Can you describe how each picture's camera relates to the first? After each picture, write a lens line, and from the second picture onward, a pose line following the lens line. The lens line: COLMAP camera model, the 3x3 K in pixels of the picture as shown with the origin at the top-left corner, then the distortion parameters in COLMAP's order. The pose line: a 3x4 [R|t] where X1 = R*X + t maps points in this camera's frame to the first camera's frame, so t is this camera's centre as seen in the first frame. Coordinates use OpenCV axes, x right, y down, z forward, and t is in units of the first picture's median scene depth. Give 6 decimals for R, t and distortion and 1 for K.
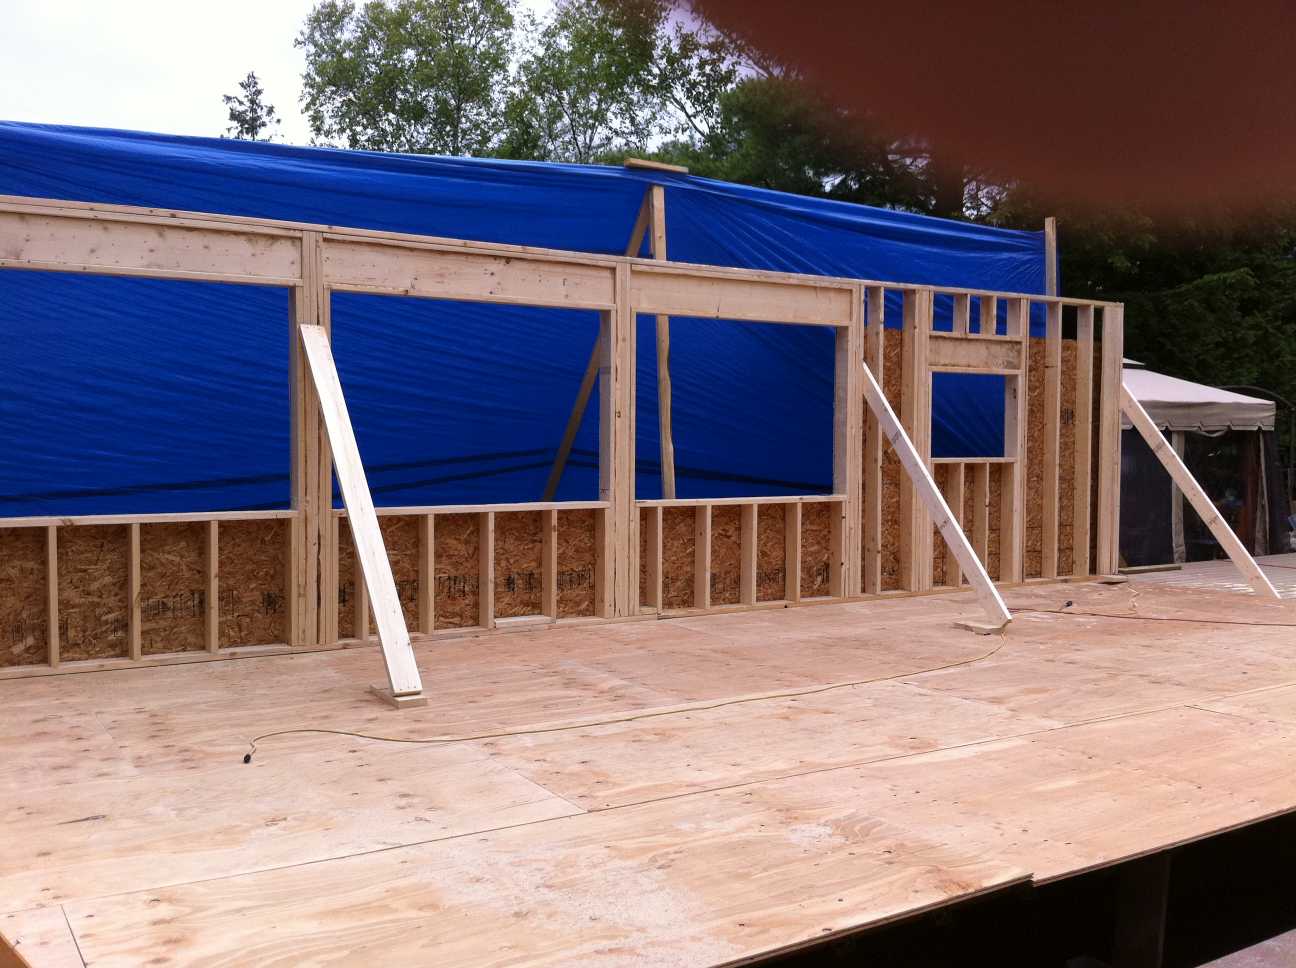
lens RADIAL K [[1242.0, 0, 644.2], [0, 1242.0, 475.2], [0, 0, 1]] dist [0.110943, -0.329339]
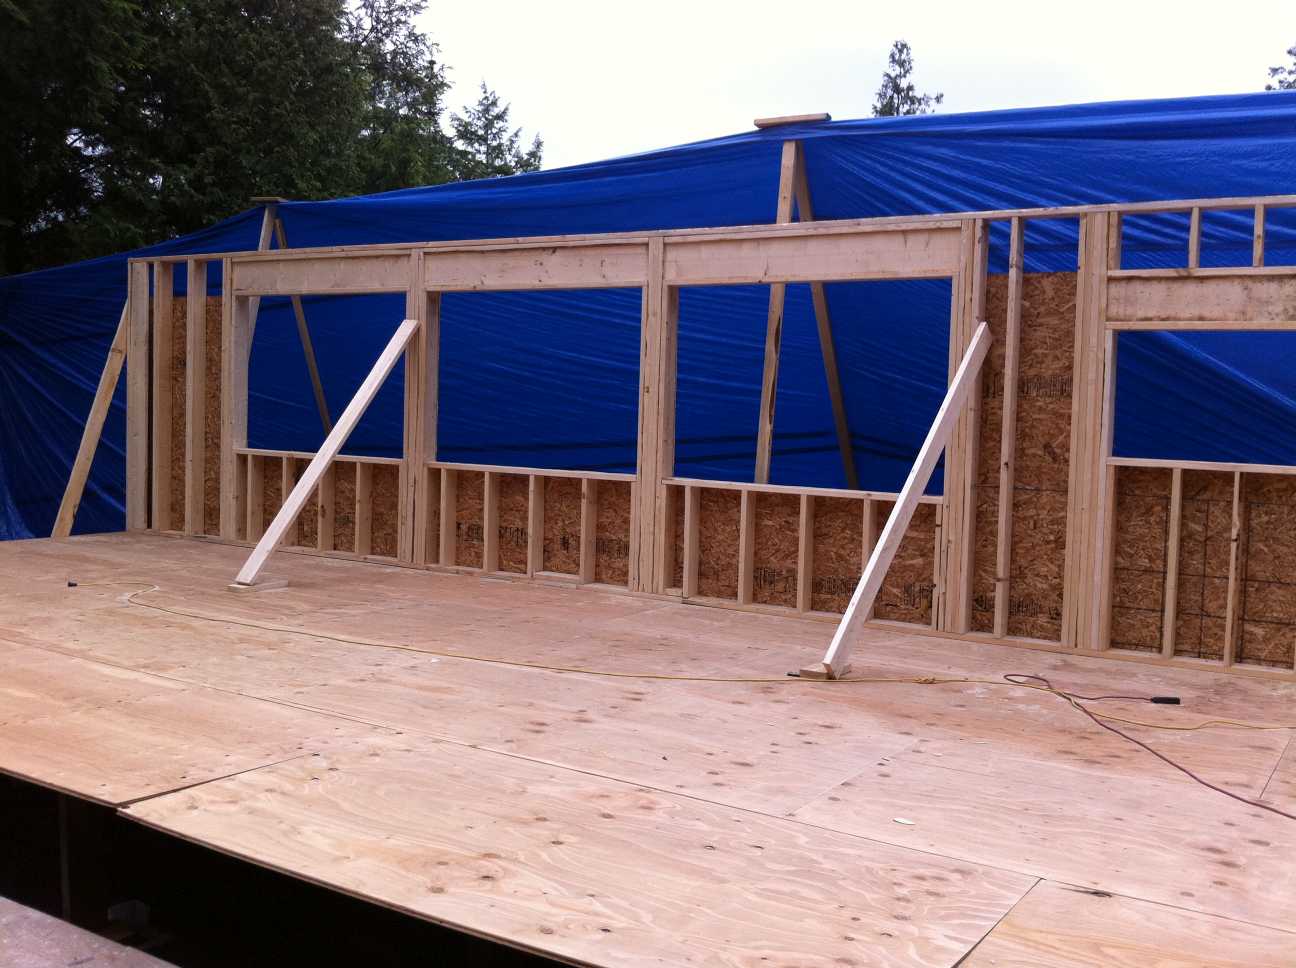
lens RADIAL K [[1225.2, 0, 630.4], [0, 1225.2, 483.5], [0, 0, 1]] dist [0.103367, -0.322546]
pose [[0.426969, 0.059495, -0.902307, 0.912041], [-0.063713, 0.997333, 0.035612, -0.007986], [0.902019, 0.042283, 0.429621, 0.593528]]
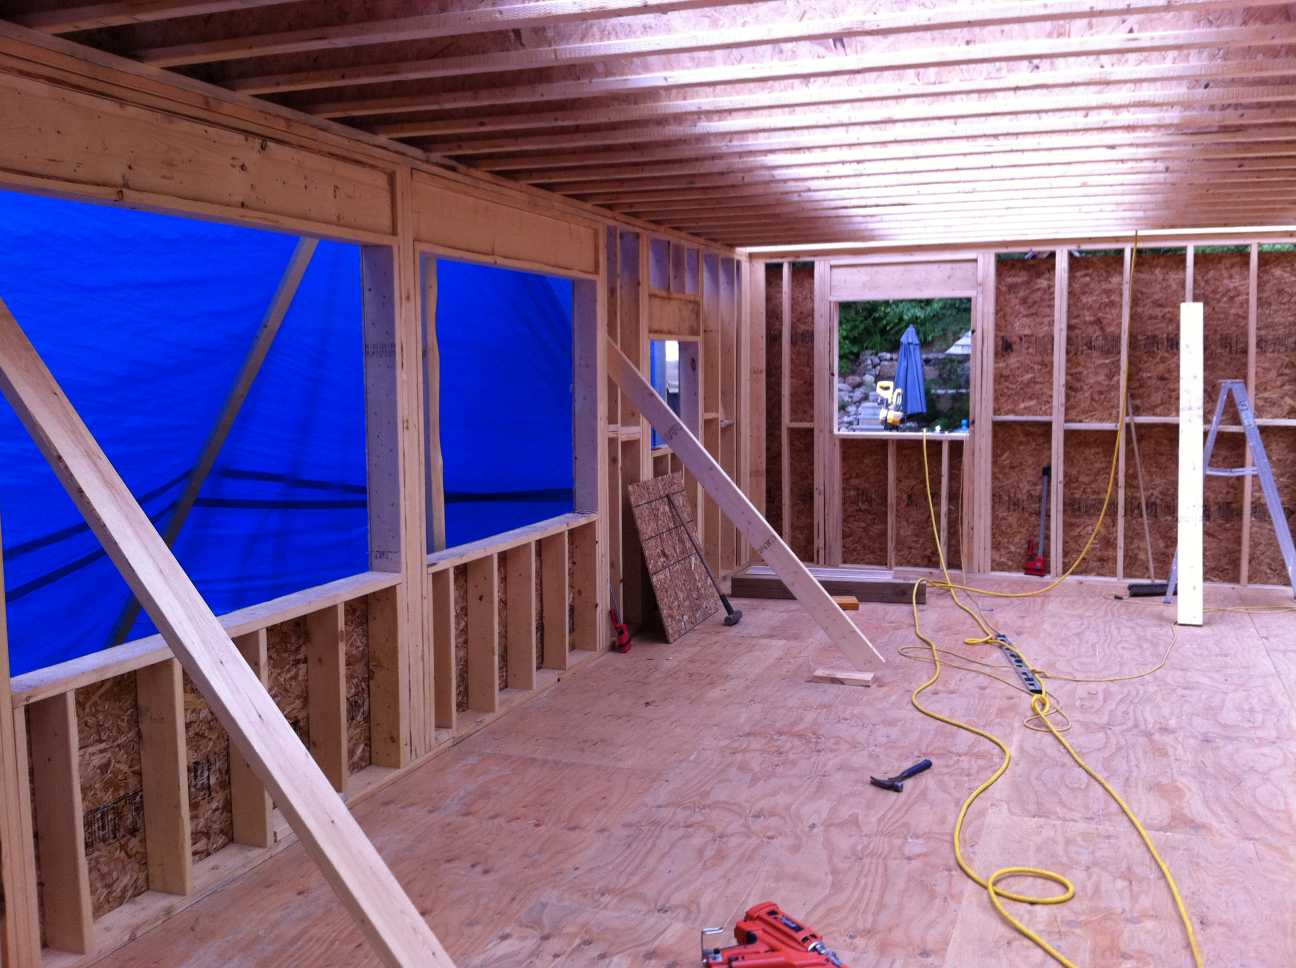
lens RADIAL K [[1242.0, 0, 644.2], [0, 1242.0, 475.2], [0, 0, 1]] dist [0.110943, -0.329339]
pose [[0.794990, -0.070506, 0.602512, -0.304296], [0.038589, 0.997089, 0.065764, -0.062411], [-0.605394, -0.029032, 0.795396, 0.479710]]
